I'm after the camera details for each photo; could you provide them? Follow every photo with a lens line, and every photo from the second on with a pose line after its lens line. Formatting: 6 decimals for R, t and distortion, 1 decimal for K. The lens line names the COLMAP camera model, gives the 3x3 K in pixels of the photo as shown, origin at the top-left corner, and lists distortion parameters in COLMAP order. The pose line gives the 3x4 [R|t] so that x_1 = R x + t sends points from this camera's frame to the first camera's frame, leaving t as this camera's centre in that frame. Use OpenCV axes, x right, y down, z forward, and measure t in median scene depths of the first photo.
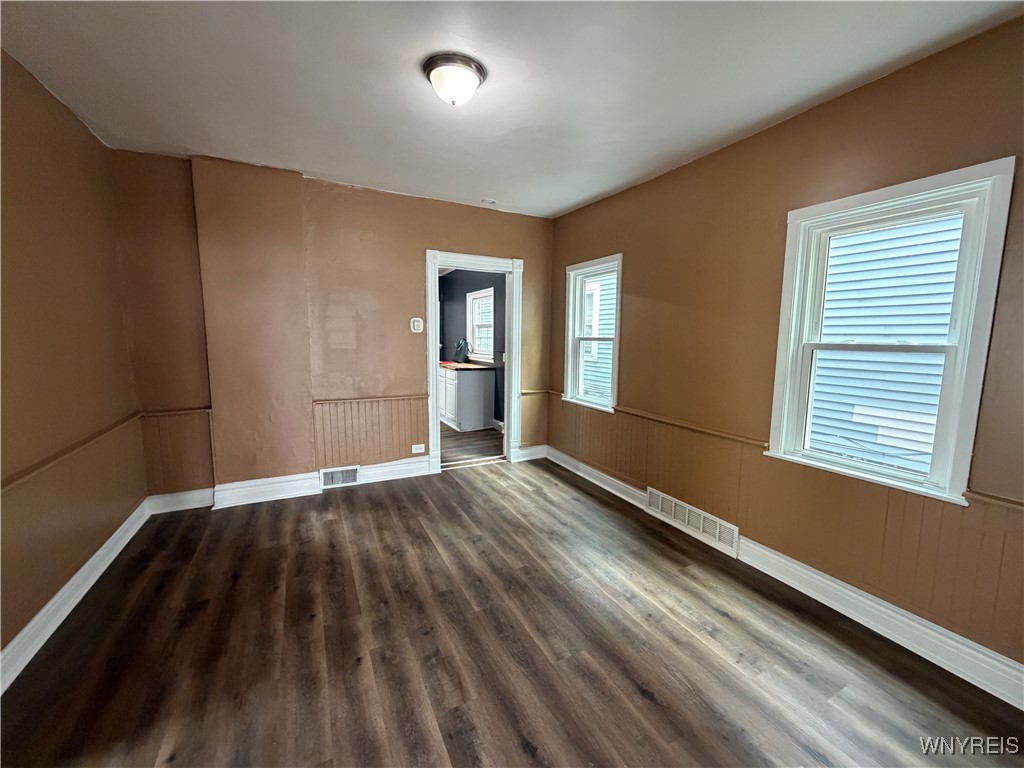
lens RADIAL K [[406.2, 0, 512.6], [0, 406.2, 382.9], [0, 0, 1]] dist [-0.000742, -0.000197]
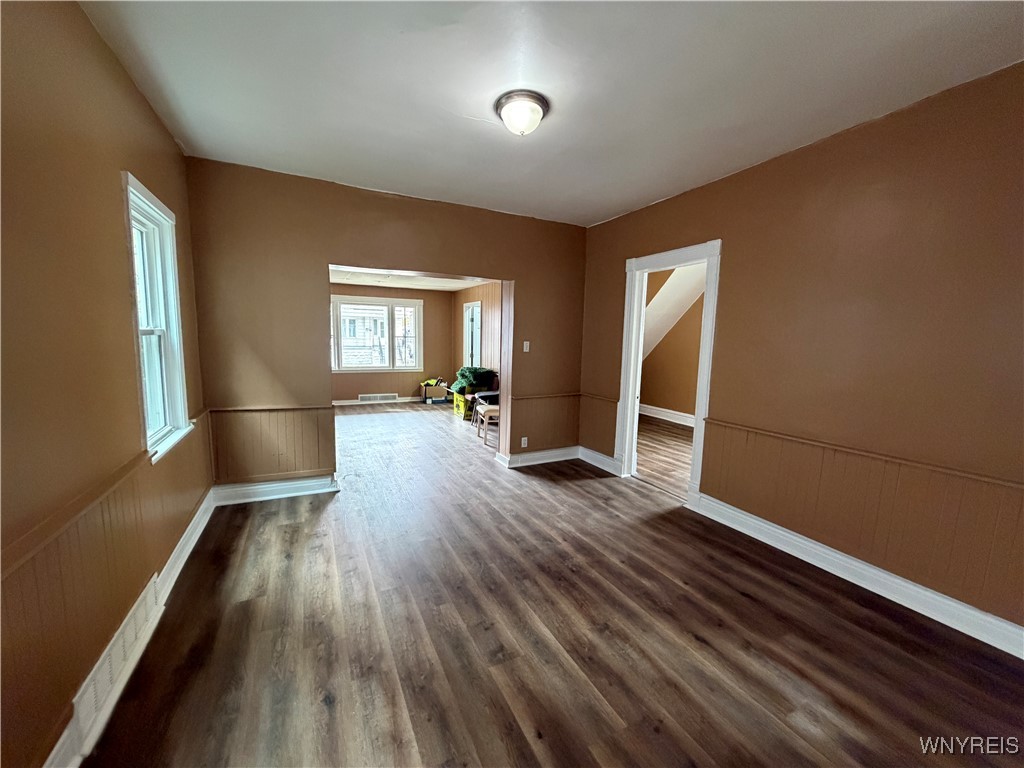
lens RADIAL K [[406.2, 0, 511.4], [0, 406.2, 382.6], [0, 0, 1]] dist [-0.000742, -0.000197]
pose [[-0.999294, -0.037088, 0.006075, -0.095937], [-0.034699, 0.972599, 0.229884, -0.173934], [-0.014435, 0.229511, -0.973199, 1.500802]]
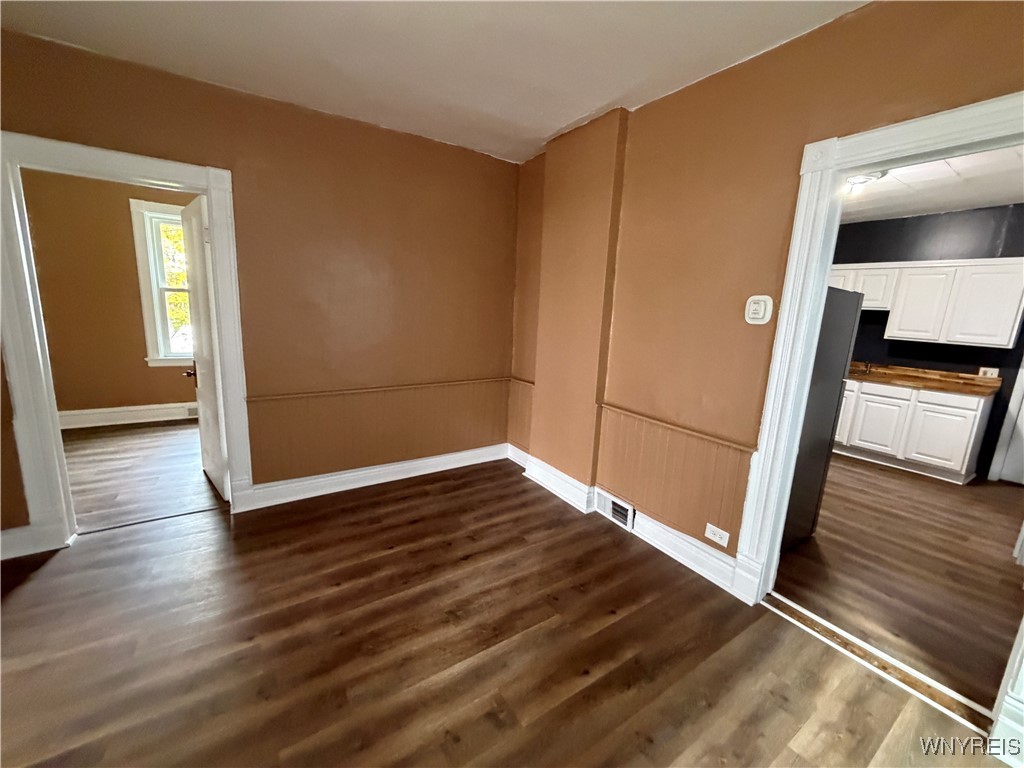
lens RADIAL K [[406.2, 0, 508.2], [0, 406.2, 383.9], [0, 0, 1]] dist [-0.000742, -0.000197]
pose [[0.105132, 0.178774, -0.978257, 0.338207], [-0.161368, 0.973738, 0.160607, -0.113154], [0.981278, 0.140975, 0.131220, 0.869182]]
